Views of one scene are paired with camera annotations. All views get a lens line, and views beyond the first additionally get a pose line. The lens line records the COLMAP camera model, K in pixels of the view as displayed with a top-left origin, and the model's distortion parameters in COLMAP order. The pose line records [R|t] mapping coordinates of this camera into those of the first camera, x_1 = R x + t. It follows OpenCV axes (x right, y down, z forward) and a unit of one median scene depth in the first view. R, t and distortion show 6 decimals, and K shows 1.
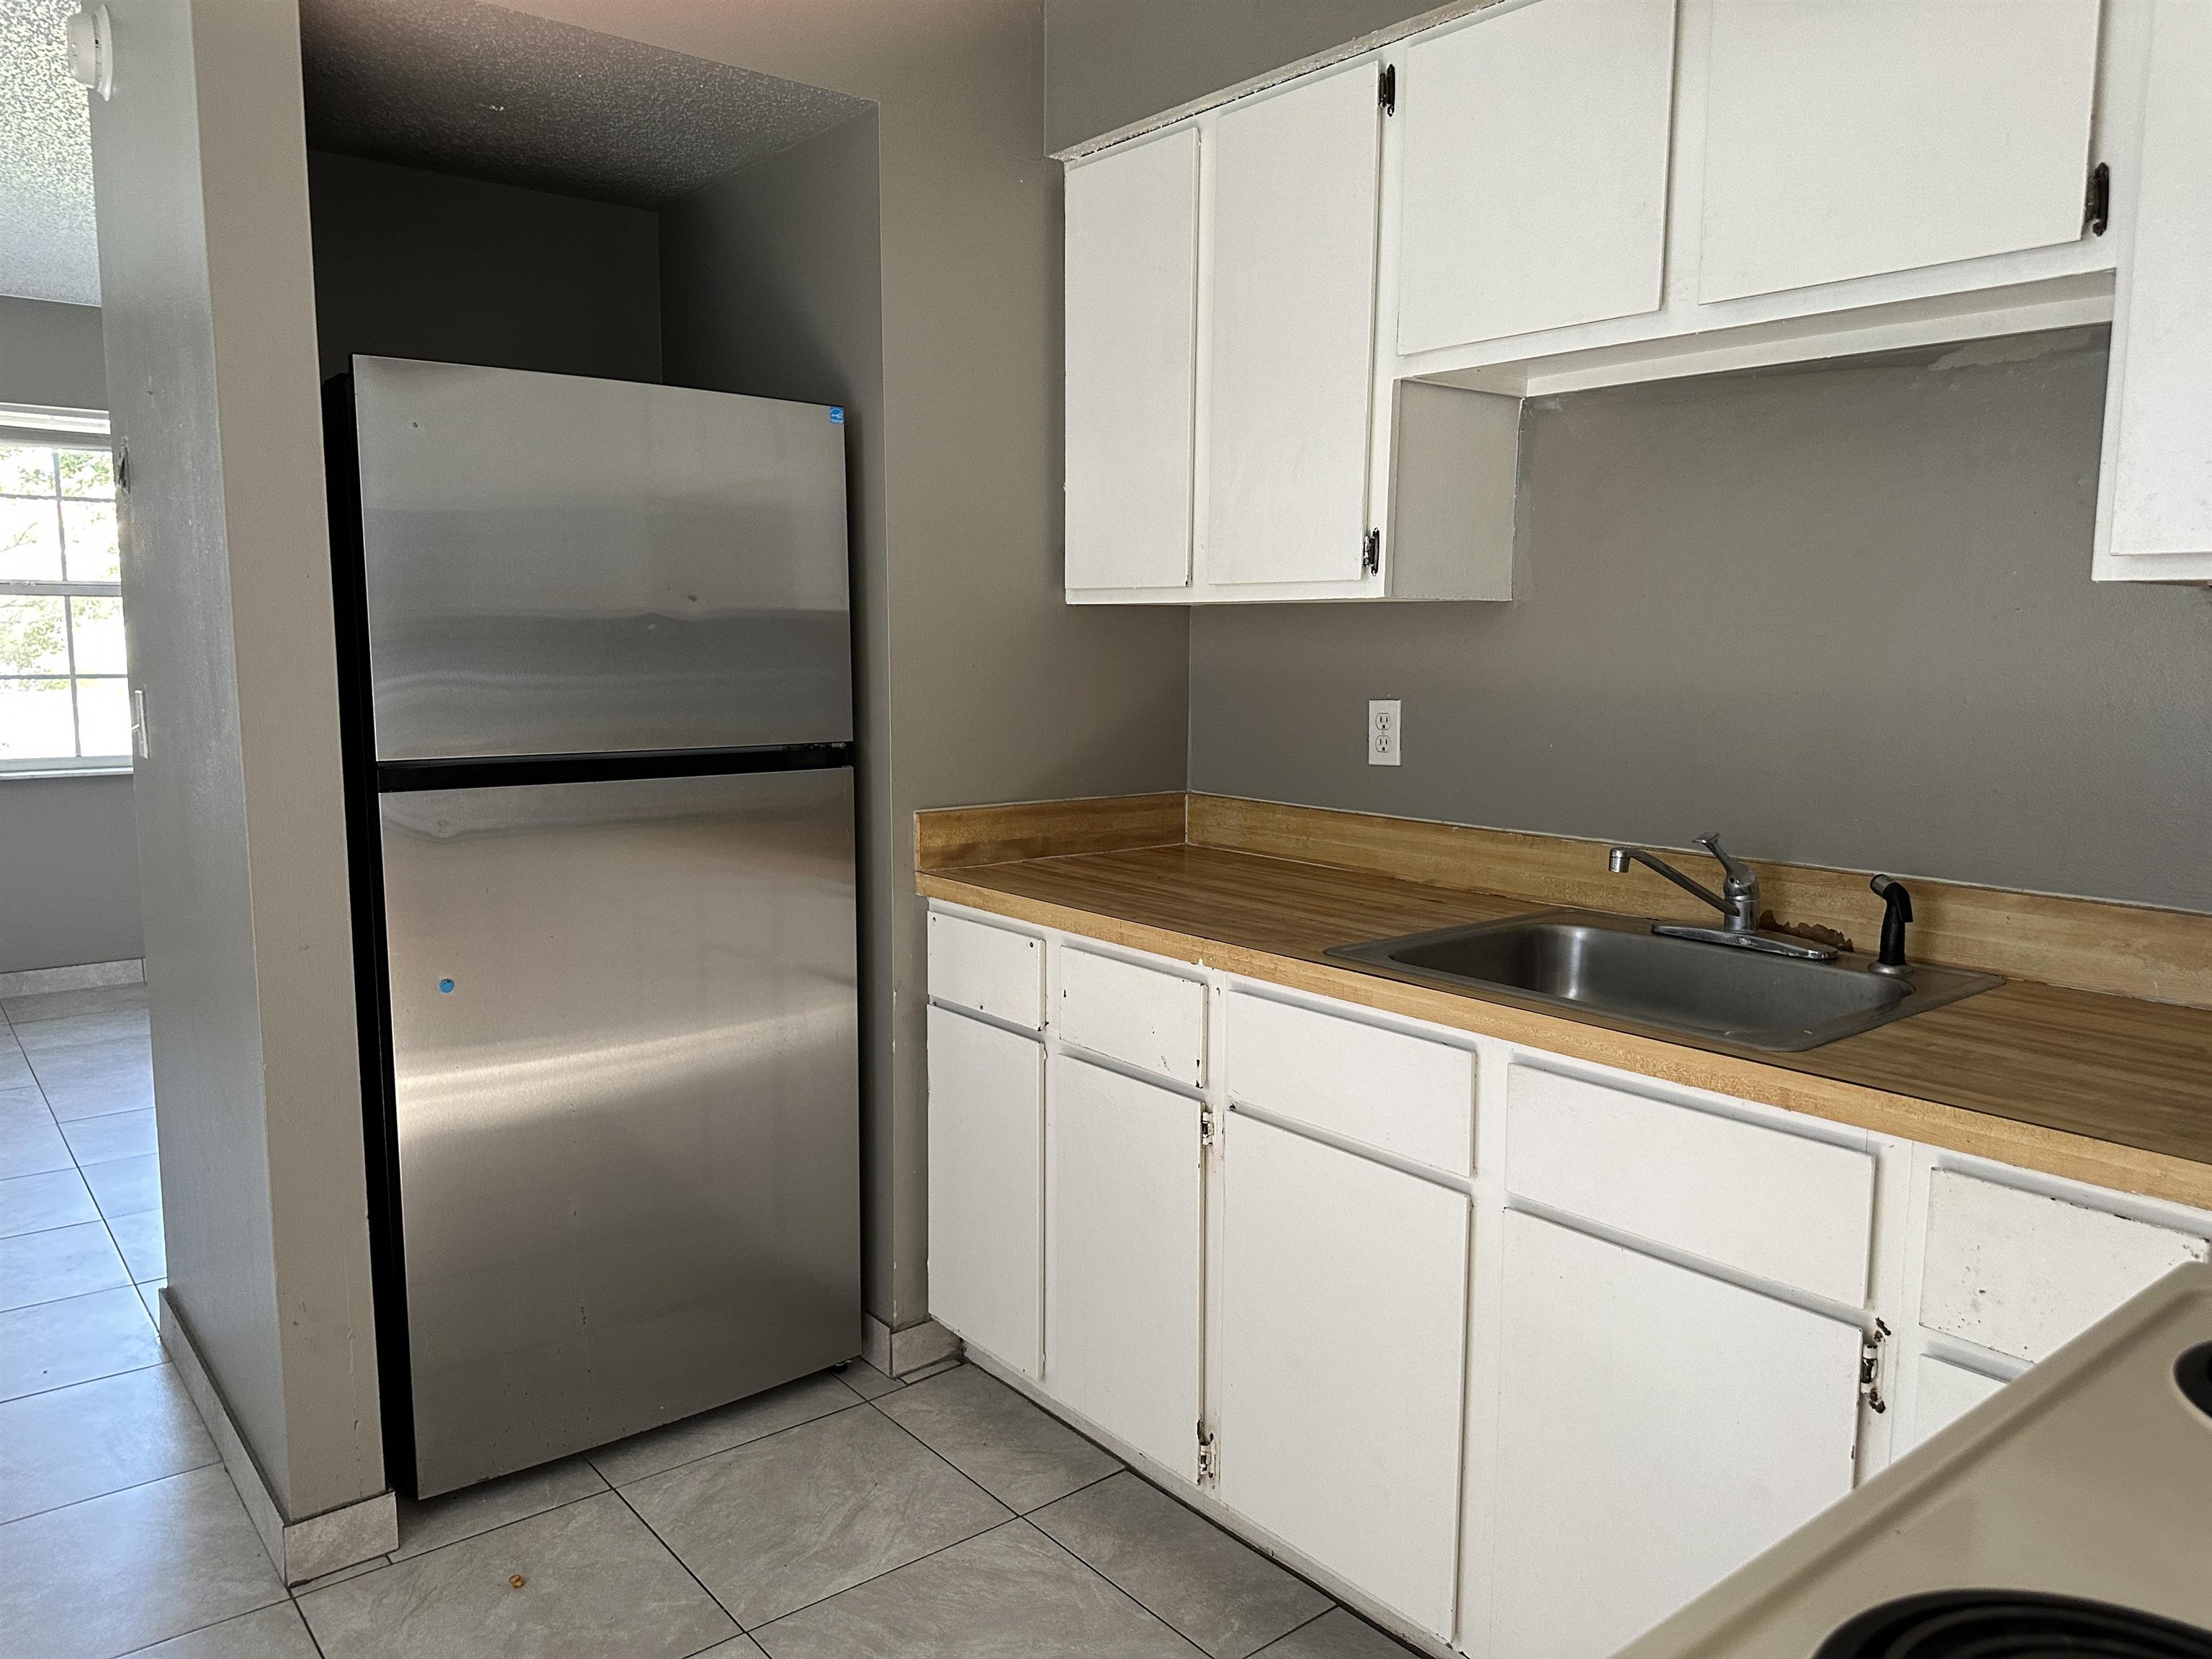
lens RADIAL K [[1553.0, 0, 1106.0], [0, 1553.0, 829.5], [0, 0, 1]] dist [0.050065, -0.000027]
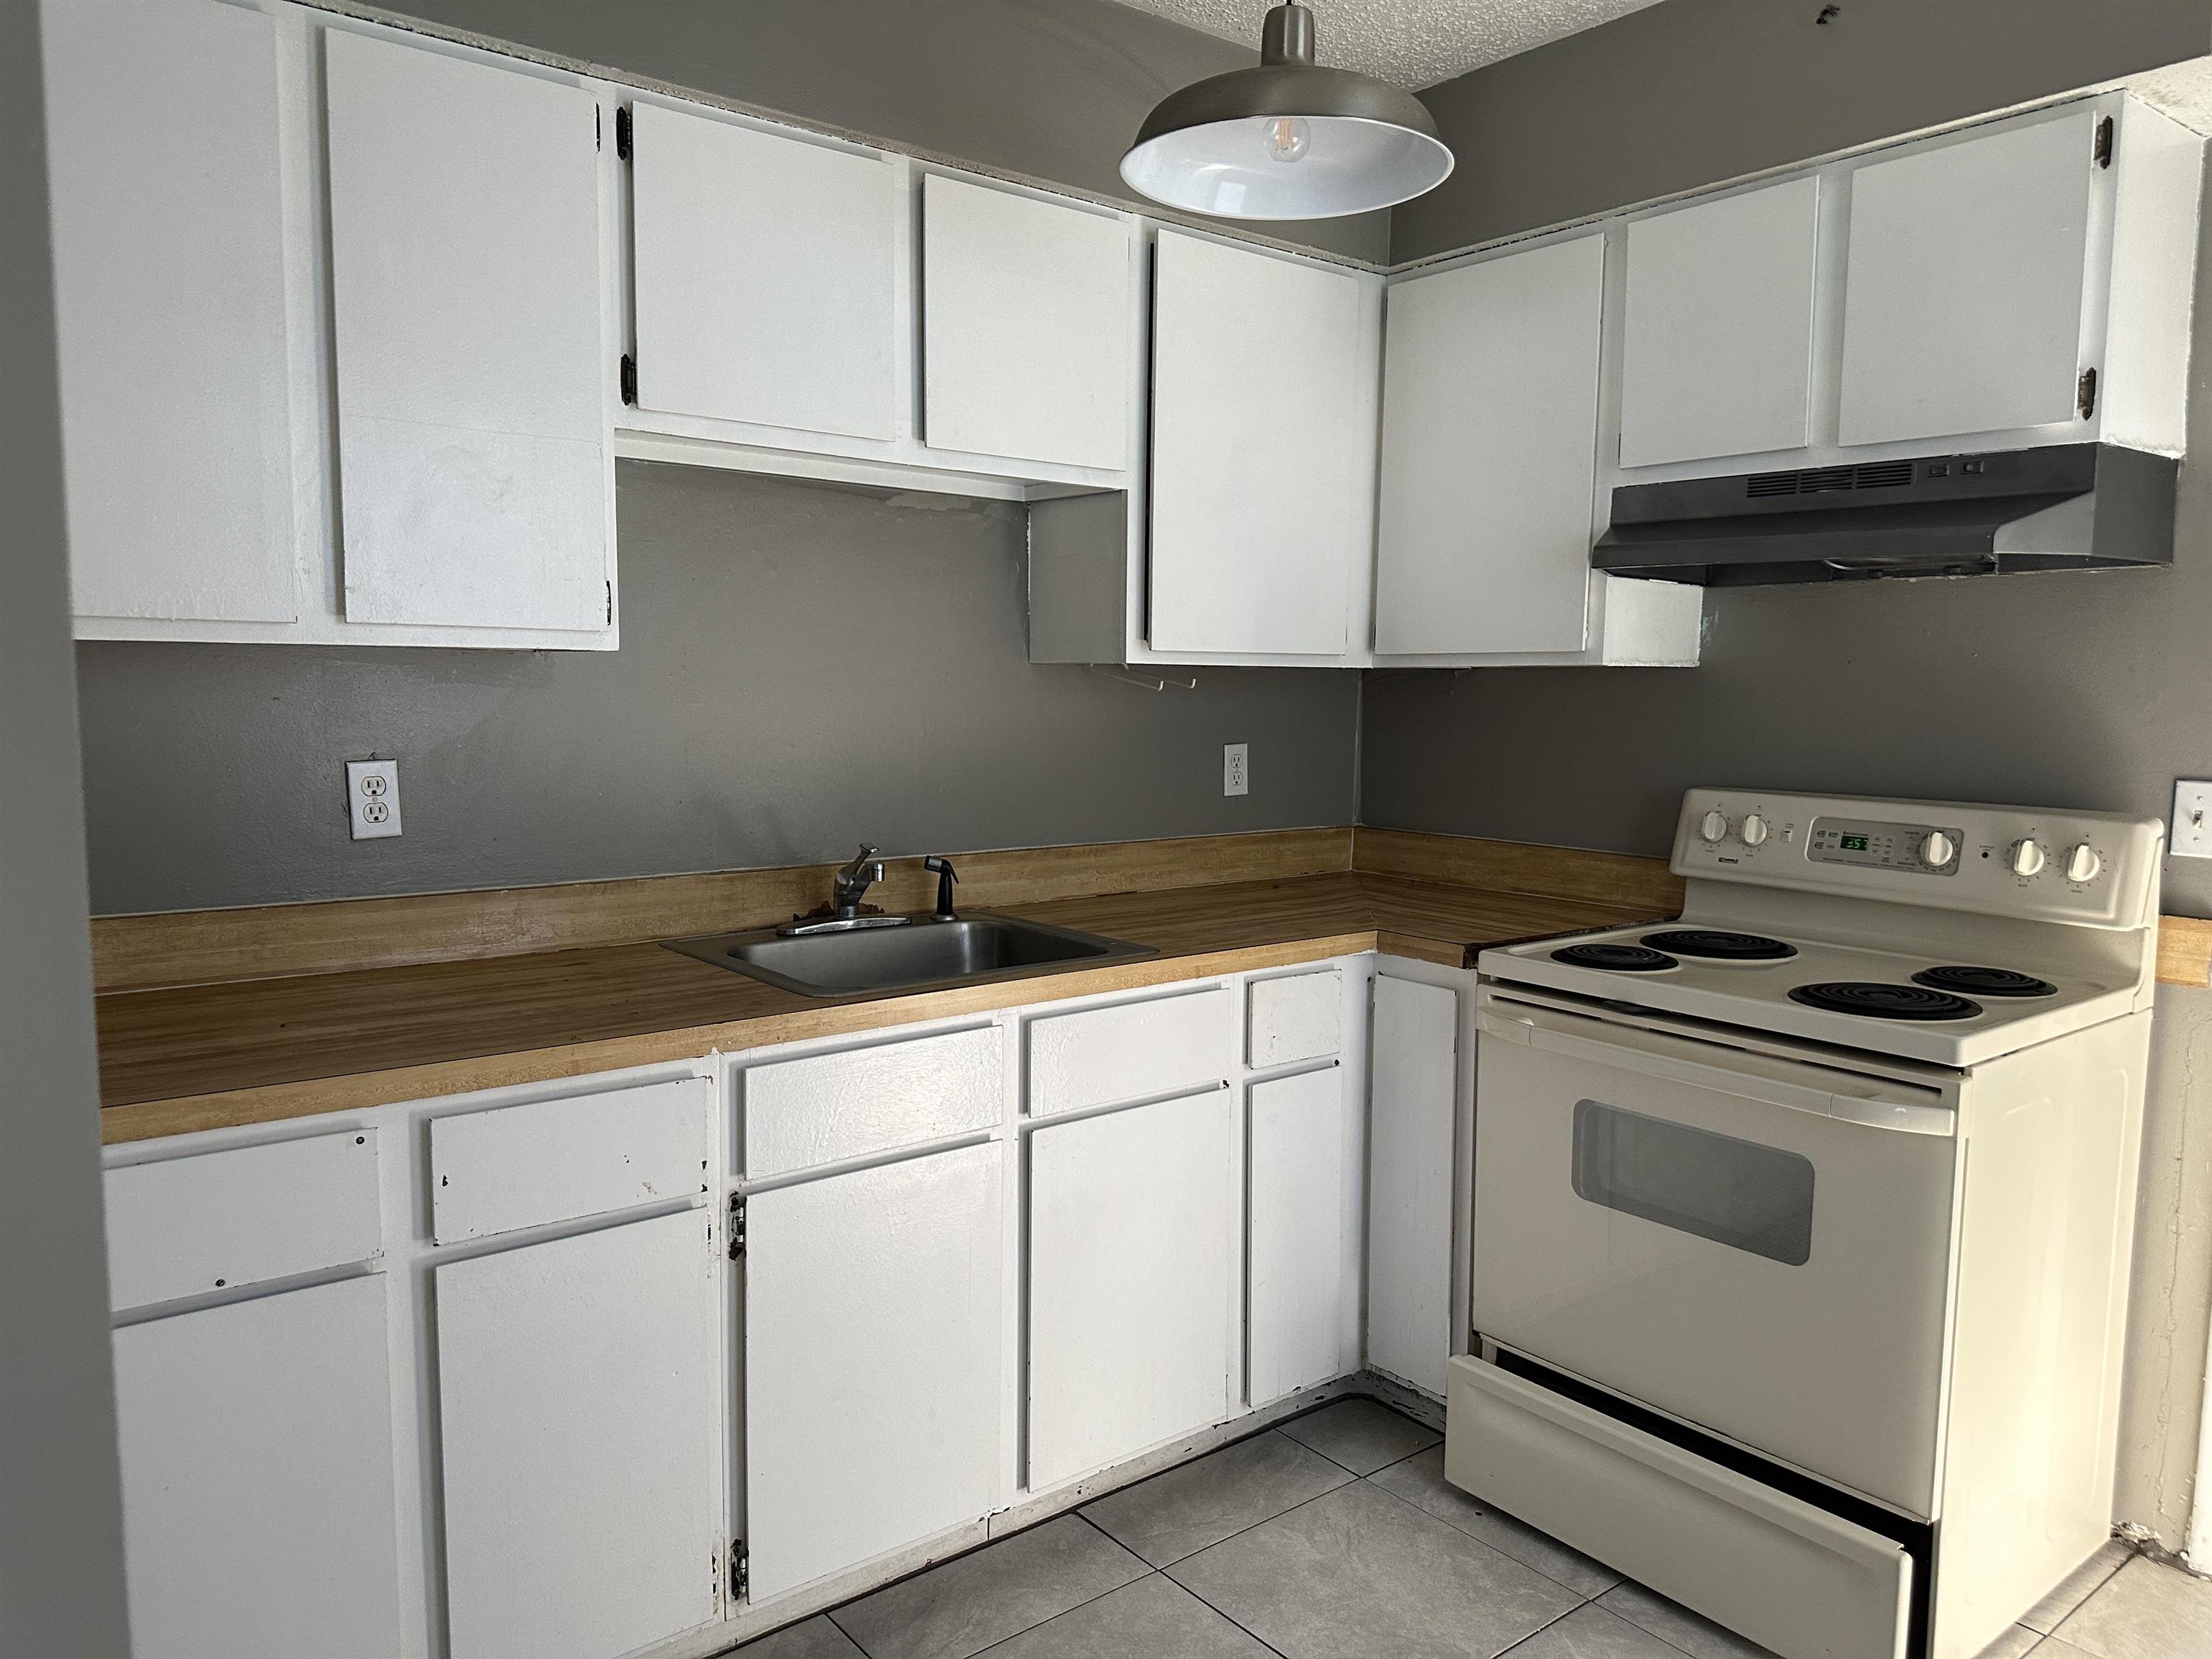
lens RADIAL K [[1544.0, 0, 1106.0], [0, 1544.0, 829.5], [0, 0, 1]] dist [0.004633, 0.001022]
pose [[0.001564, -0.104492, 0.994524, -0.774965], [0.110176, 0.988489, 0.103685, -0.105354], [-0.993911, 0.109410, 0.013059, 0.702794]]
